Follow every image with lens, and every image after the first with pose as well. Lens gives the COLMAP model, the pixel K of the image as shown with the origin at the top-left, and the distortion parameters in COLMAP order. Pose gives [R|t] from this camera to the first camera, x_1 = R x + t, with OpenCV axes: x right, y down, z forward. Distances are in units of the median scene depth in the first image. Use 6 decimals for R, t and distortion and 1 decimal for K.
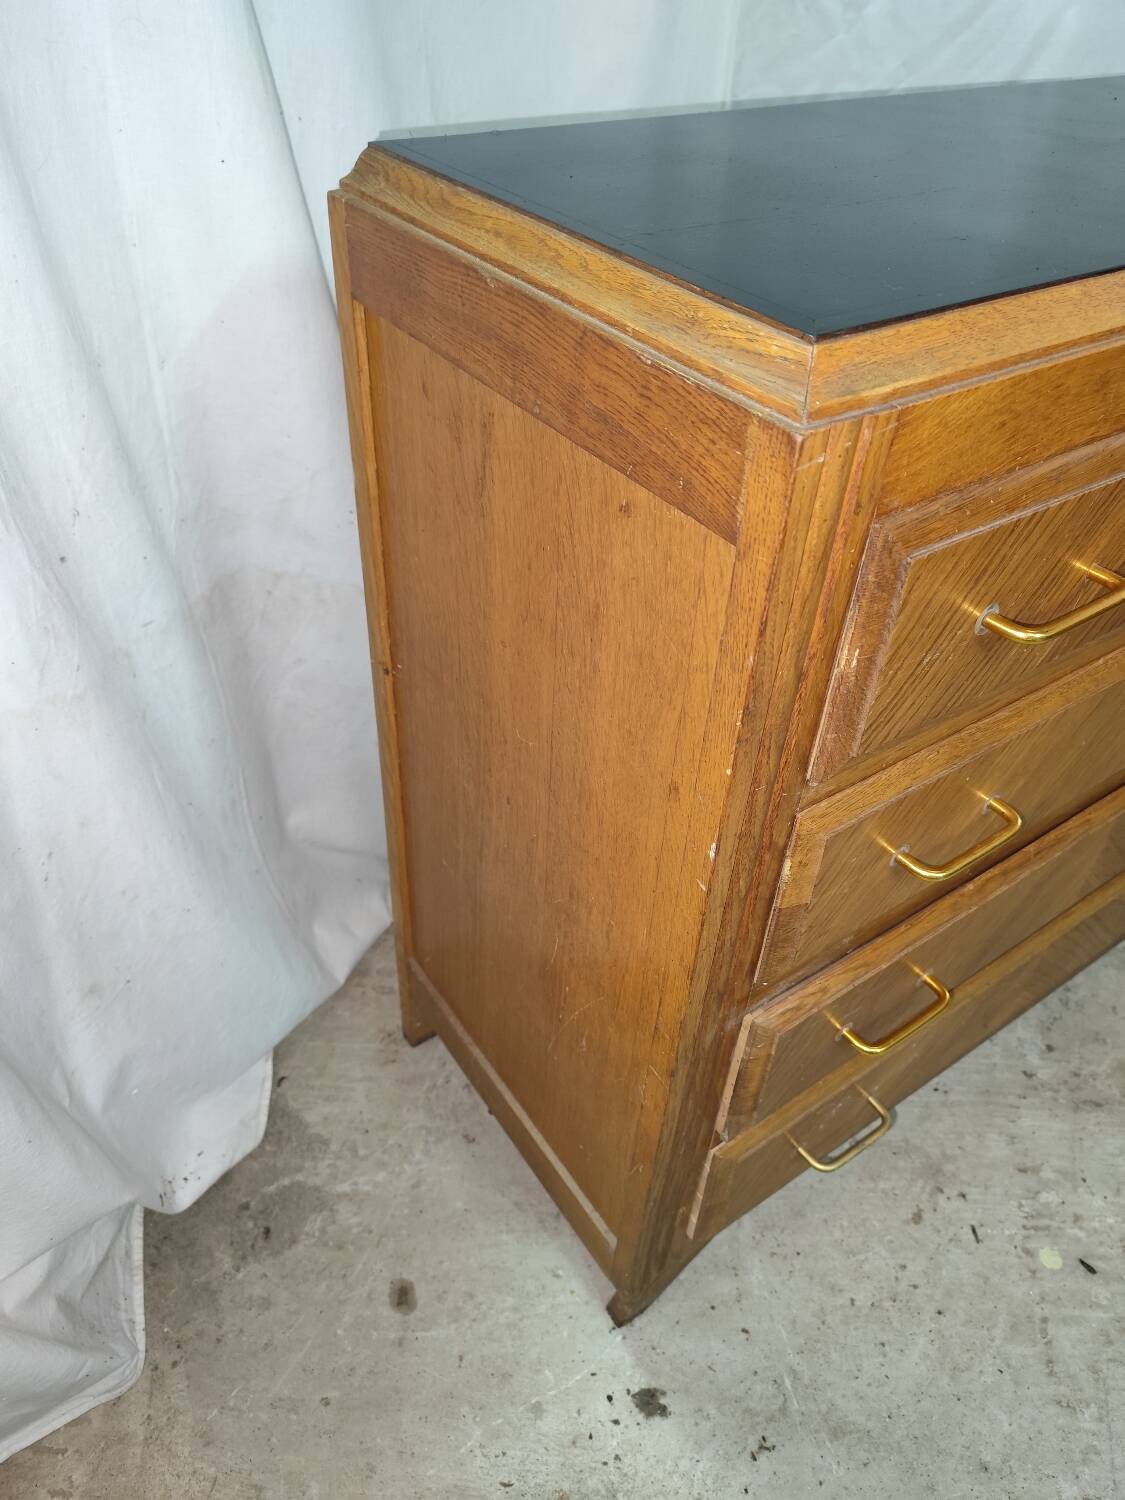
lens RADIAL K [[1046.7, 0, 564.5], [0, 1046.7, 745.5], [0, 0, 1]] dist [0.028649, -0.032998]
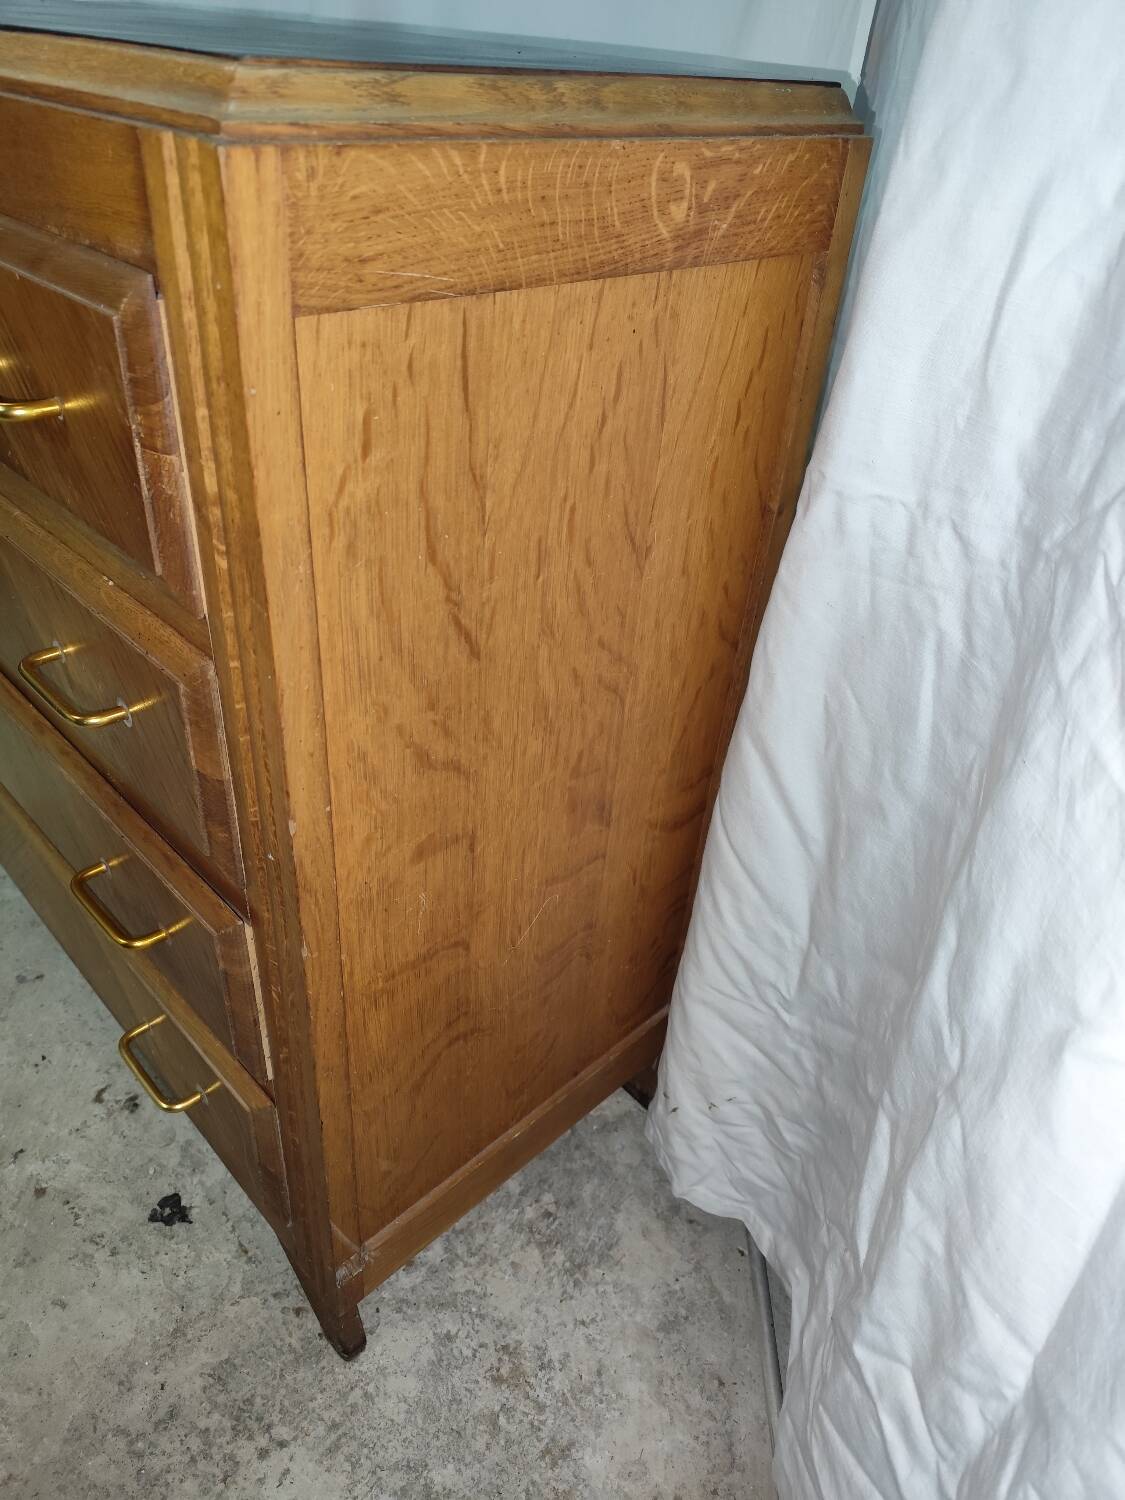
lens RADIAL K [[1046.7, 0, 561.6], [0, 1046.7, 737.1], [0, 0, 1]] dist [0.028649, -0.032998]
pose [[-0.000866, 0.536583, -0.843847, 1.163113], [-0.695757, 0.605793, 0.385924, -0.614717], [0.718277, 0.587446, 0.372807, 0.963497]]
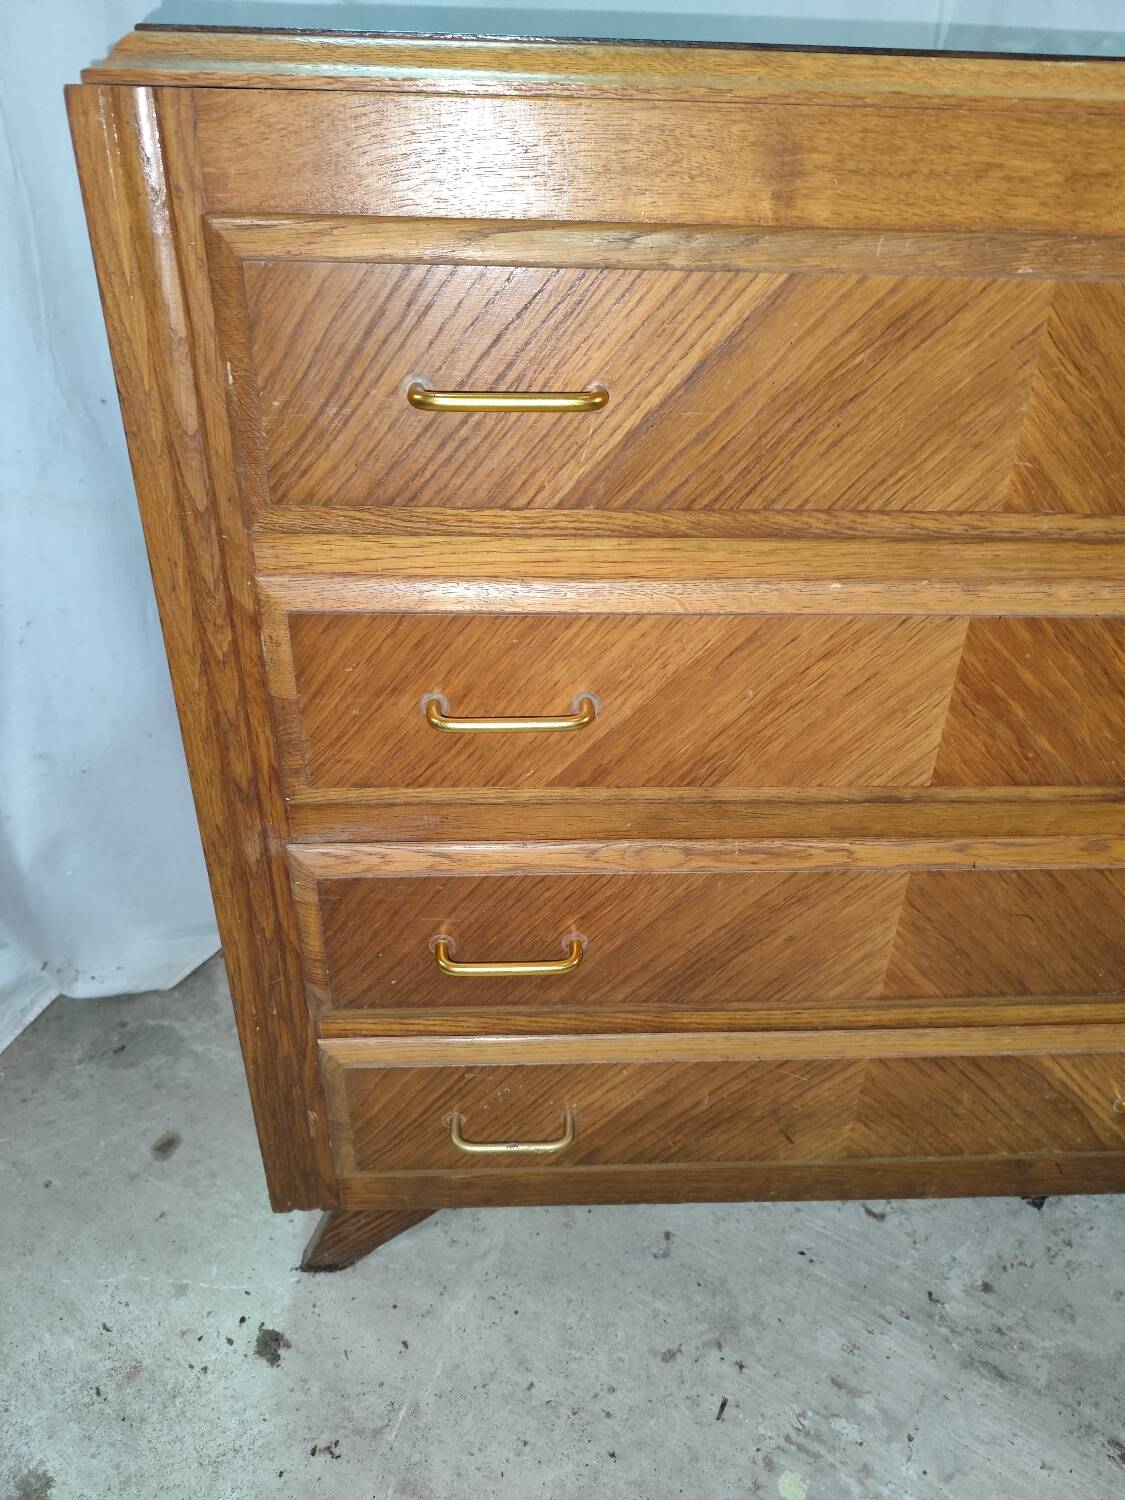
lens RADIAL K [[1046.7, 0, 564.8], [0, 1046.7, 752.2], [0, 0, 1]] dist [0.028649, -0.032998]
pose [[0.849345, 0.257759, -0.460622, 0.556146], [-0.335396, 0.937387, -0.093889, 0.123826], [0.407580, 0.234235, 0.882617, 0.151130]]
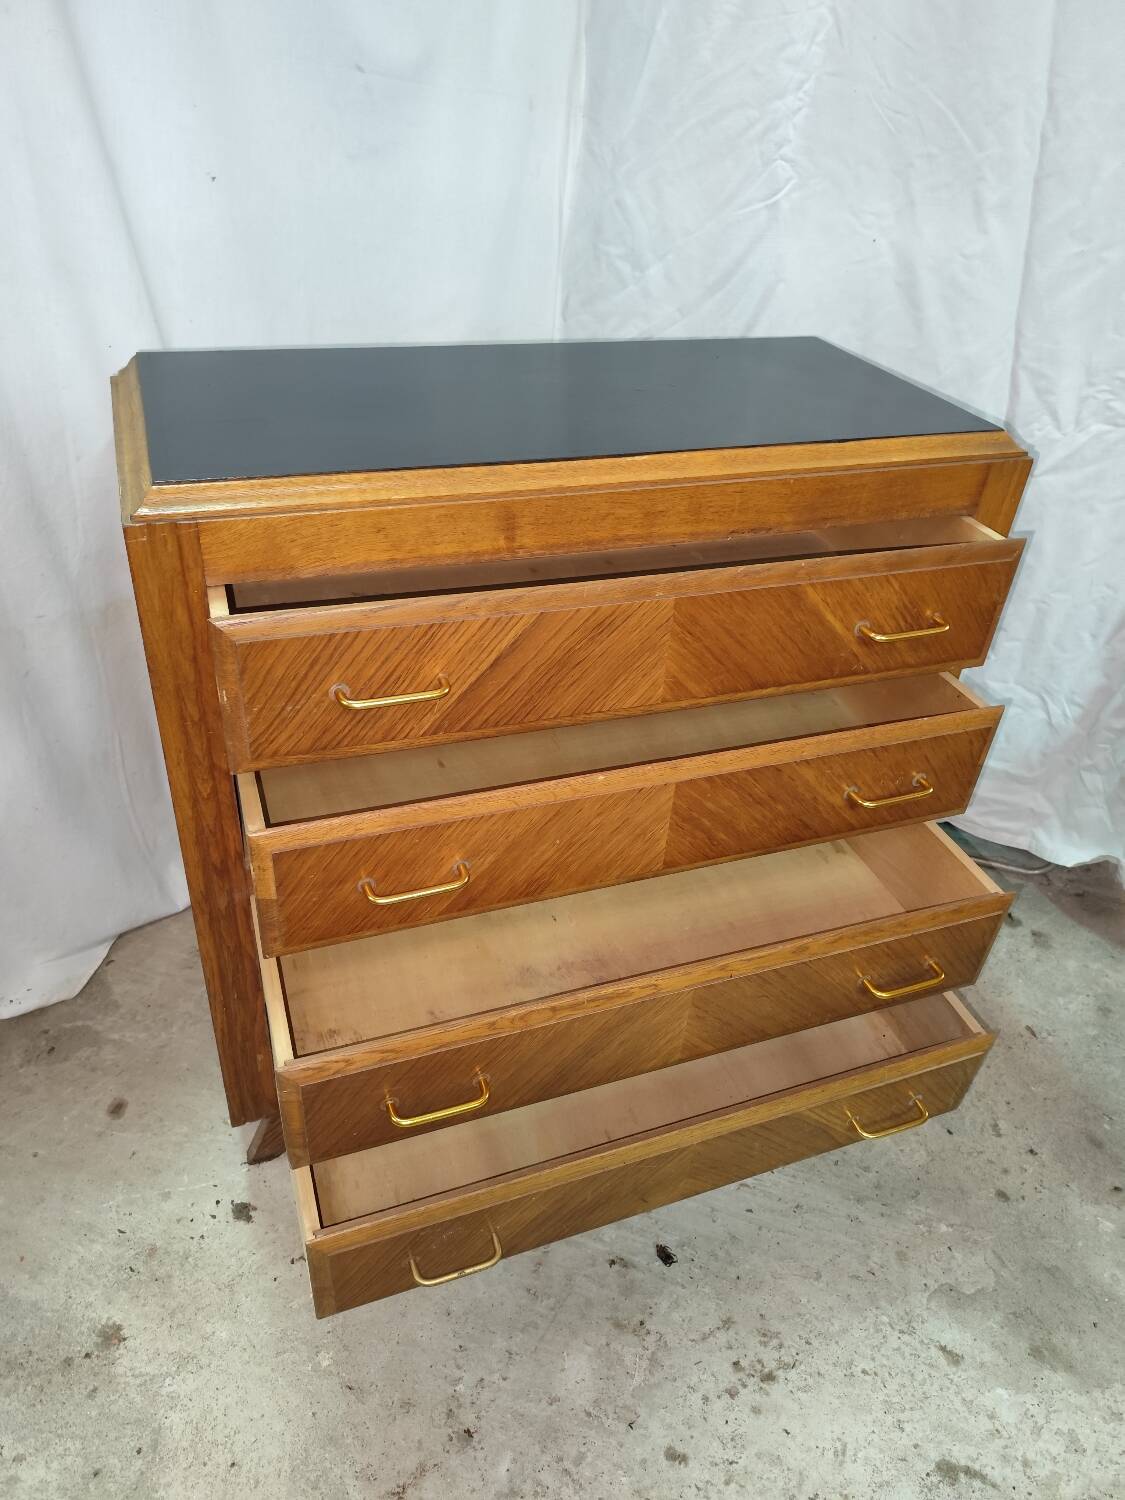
lens RADIAL K [[1046.7, 0, 569.4], [0, 1046.7, 750.7], [0, 0, 1]] dist [0.028649, -0.032998]
pose [[0.969554, 0.162988, -0.182758, 0.610635], [-0.180930, 0.979719, -0.086117, 0.064299], [0.165015, 0.116561, 0.979379, -0.336742]]
